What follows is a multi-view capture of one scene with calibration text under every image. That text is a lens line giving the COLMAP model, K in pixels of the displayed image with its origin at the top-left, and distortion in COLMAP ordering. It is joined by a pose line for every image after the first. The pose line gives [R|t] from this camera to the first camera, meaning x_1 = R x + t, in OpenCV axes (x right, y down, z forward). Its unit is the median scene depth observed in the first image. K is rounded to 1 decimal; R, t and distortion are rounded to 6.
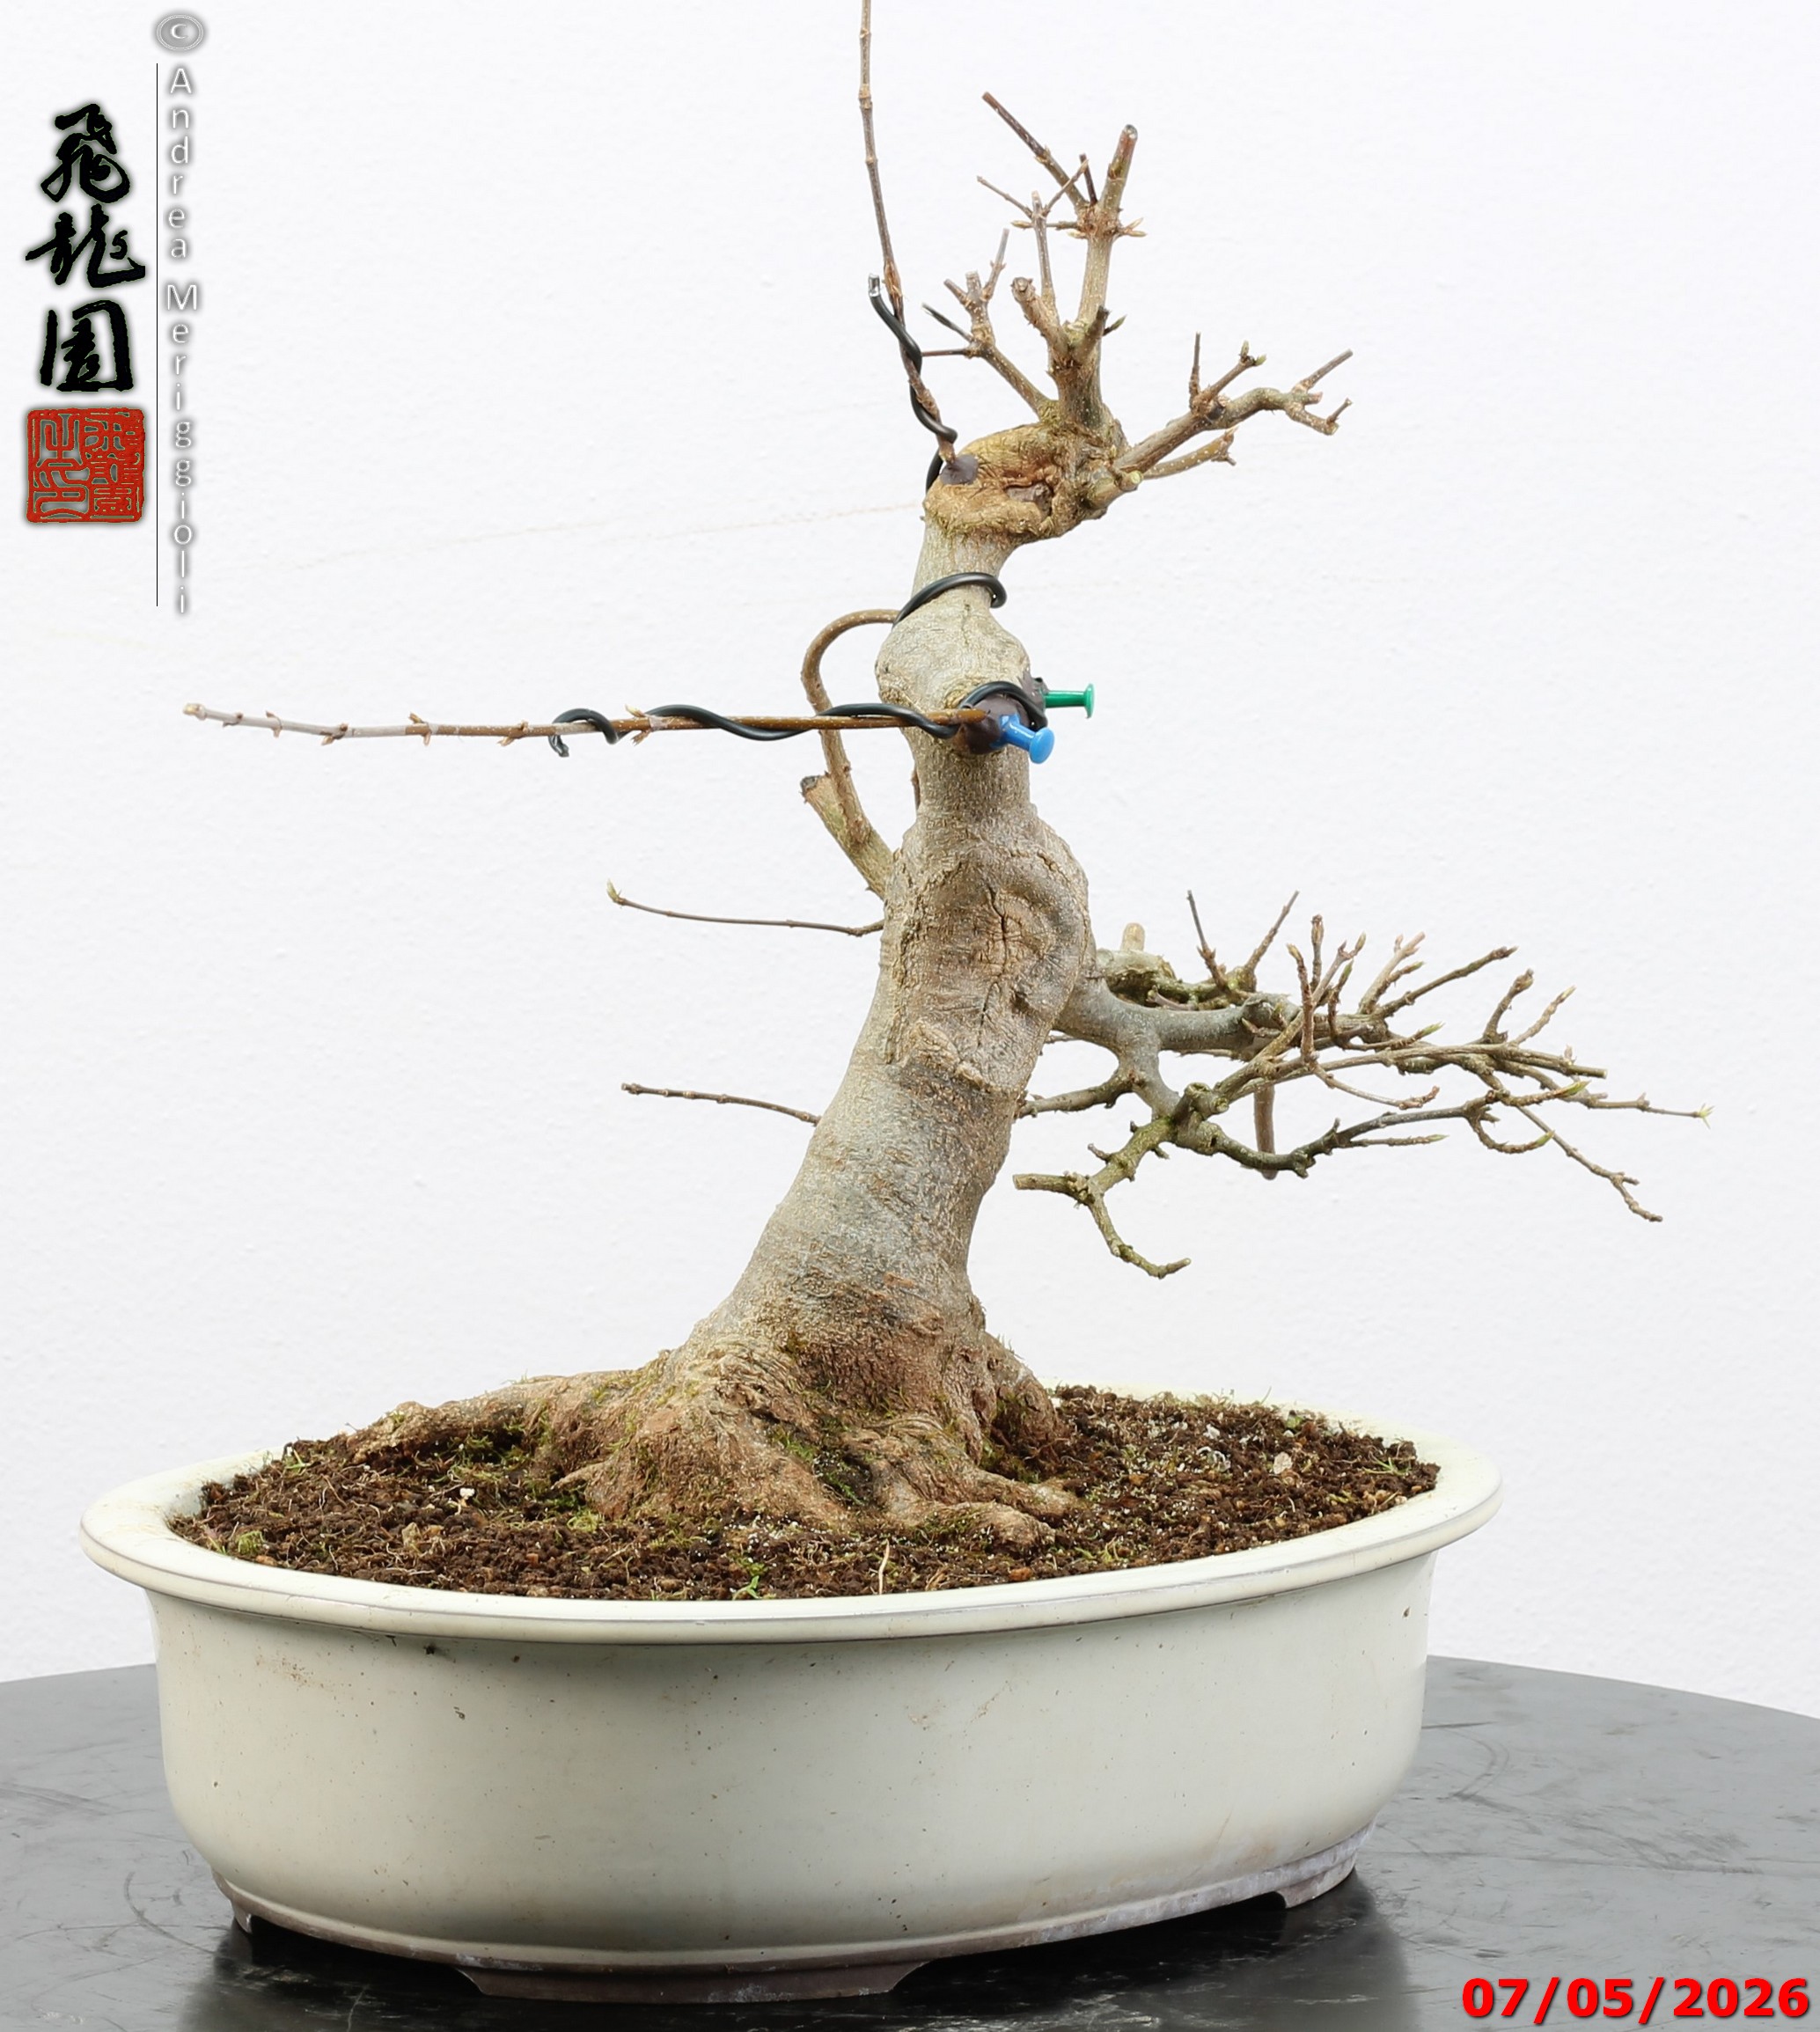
lens RADIAL K [[817.3, 0, 919.3], [0, 817.3, 1019.2], [0, 0, 1]] dist [0.000079, 0.000010]
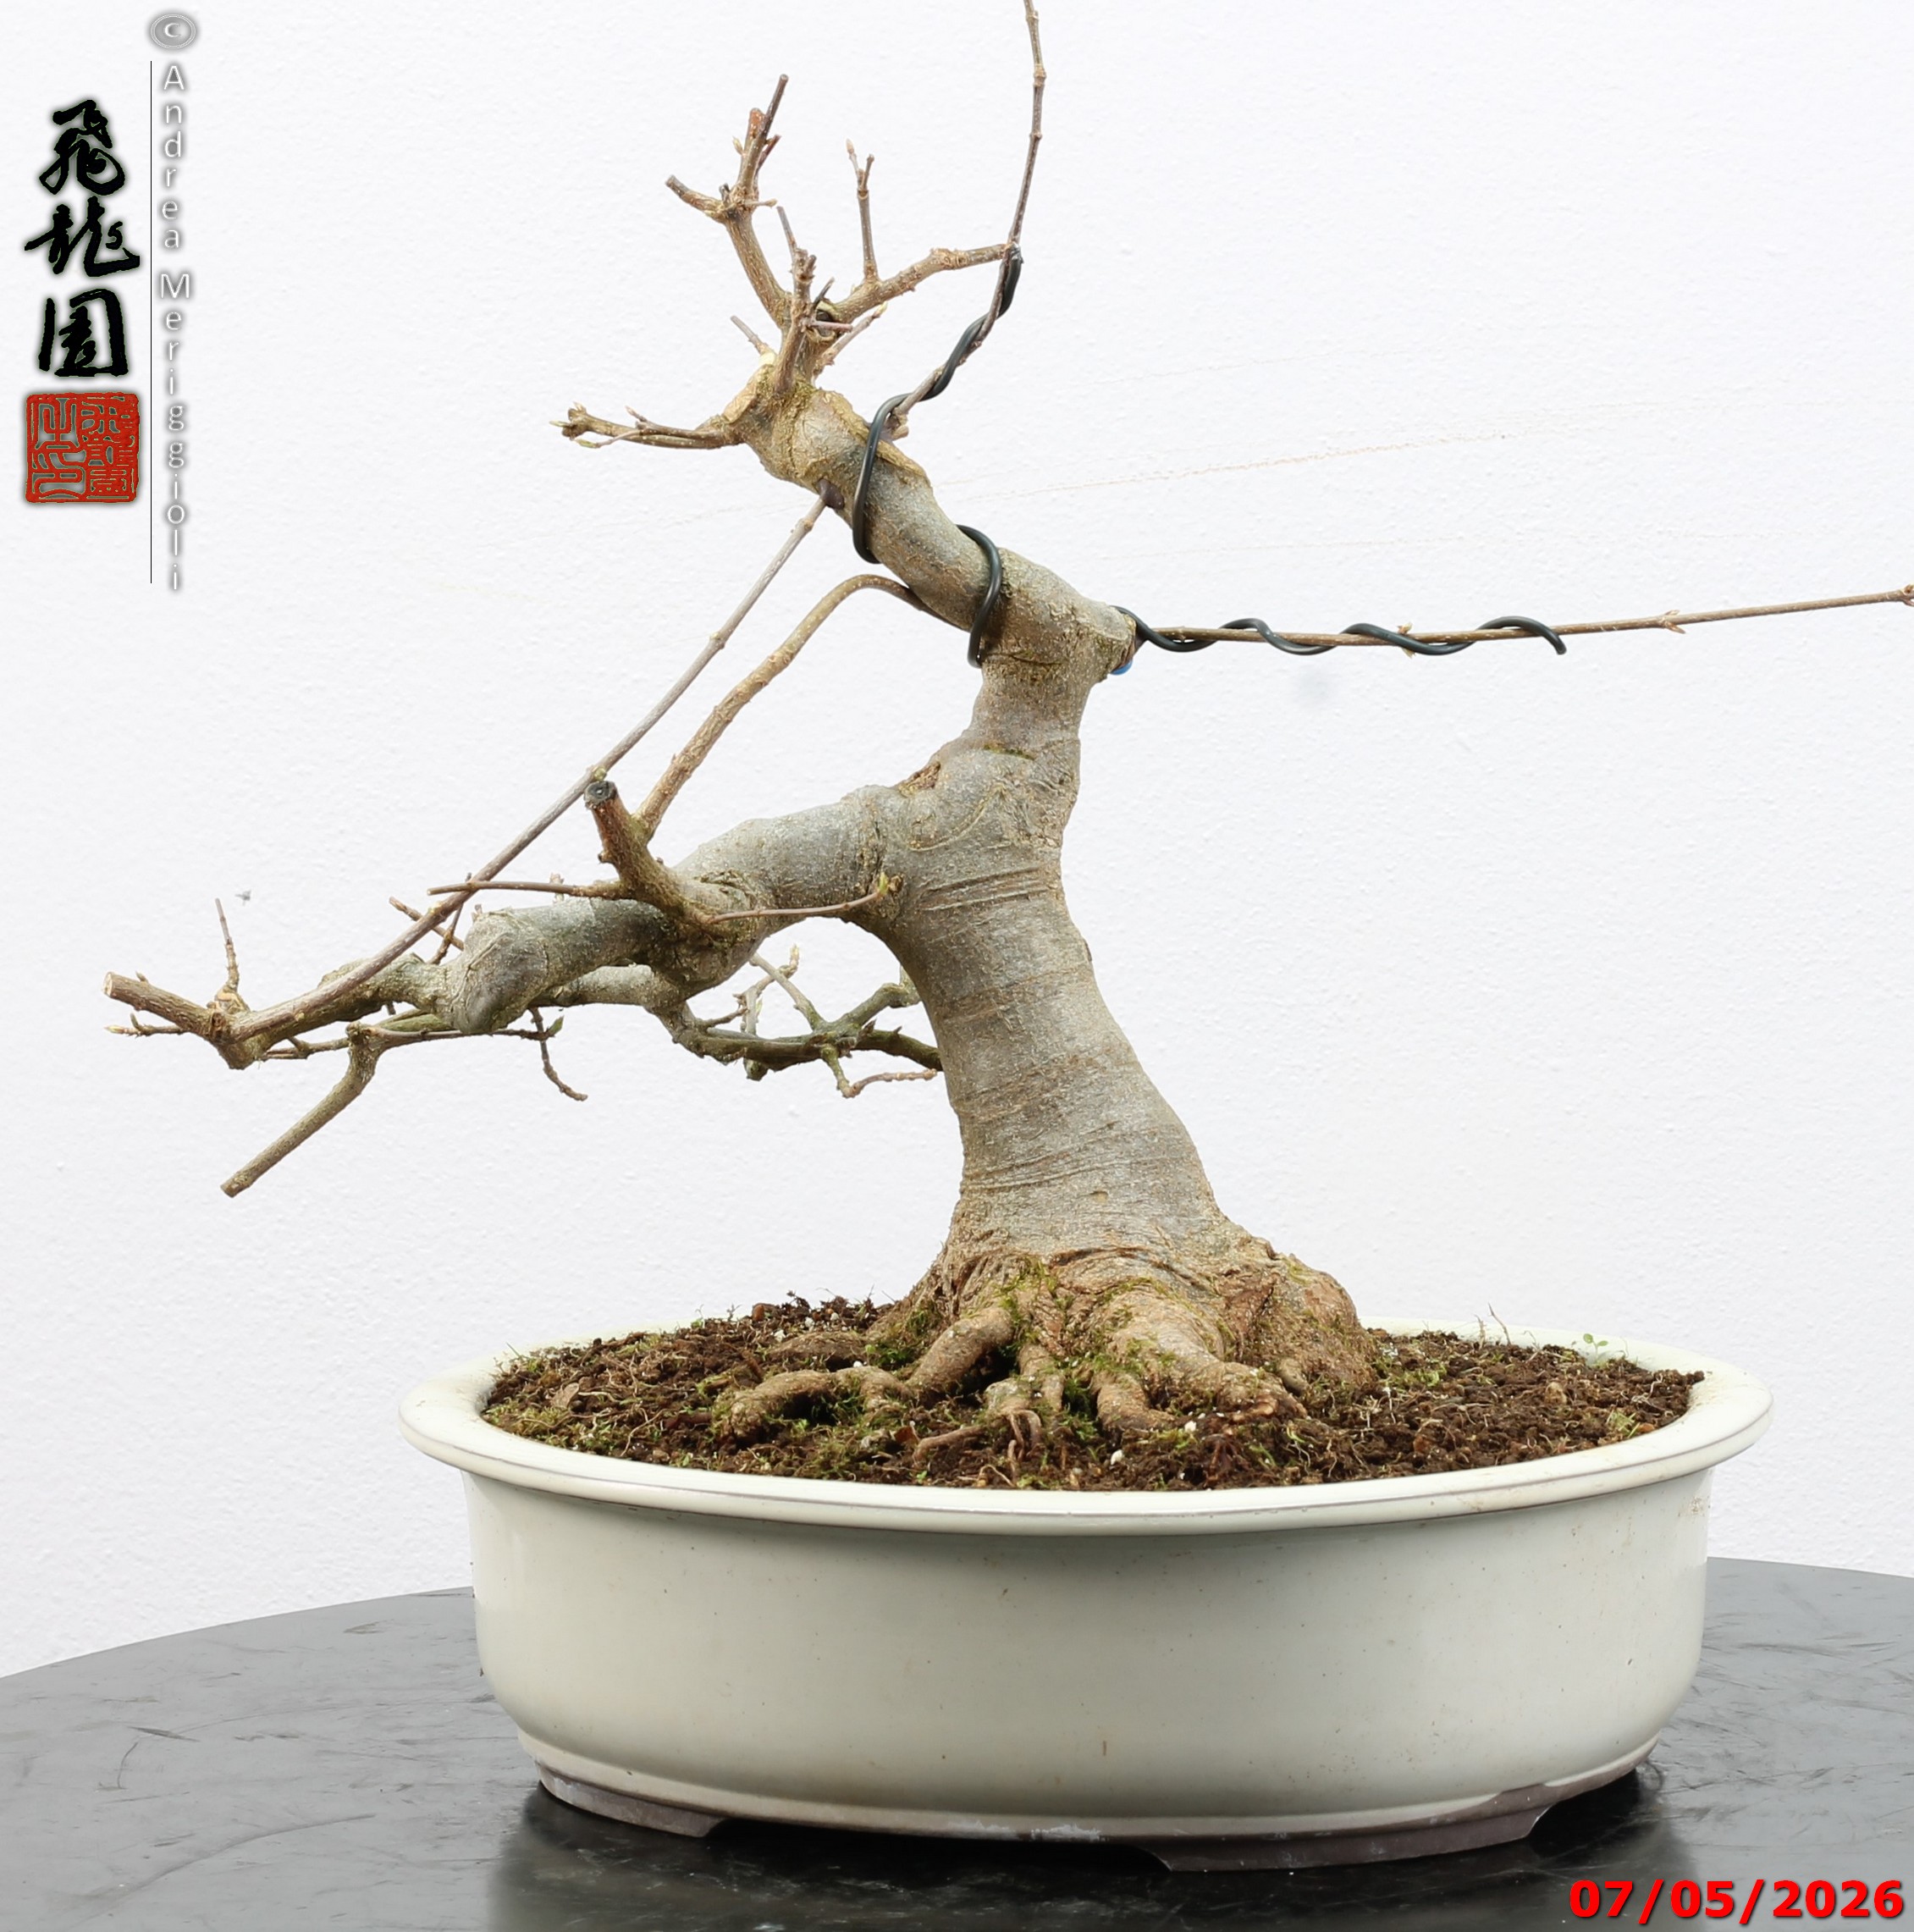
lens RADIAL K [[785.3, 0, 964.8], [0, 785.3, 962.0], [0, 0, 1]] dist [0.000311, -0.000096]
pose [[1.000000, 0.000069, 0.000130, -0.391824], [-0.000069, 1.000000, -0.000127, 0.007463], [-0.000130, 0.000127, 1.000000, -0.002654]]
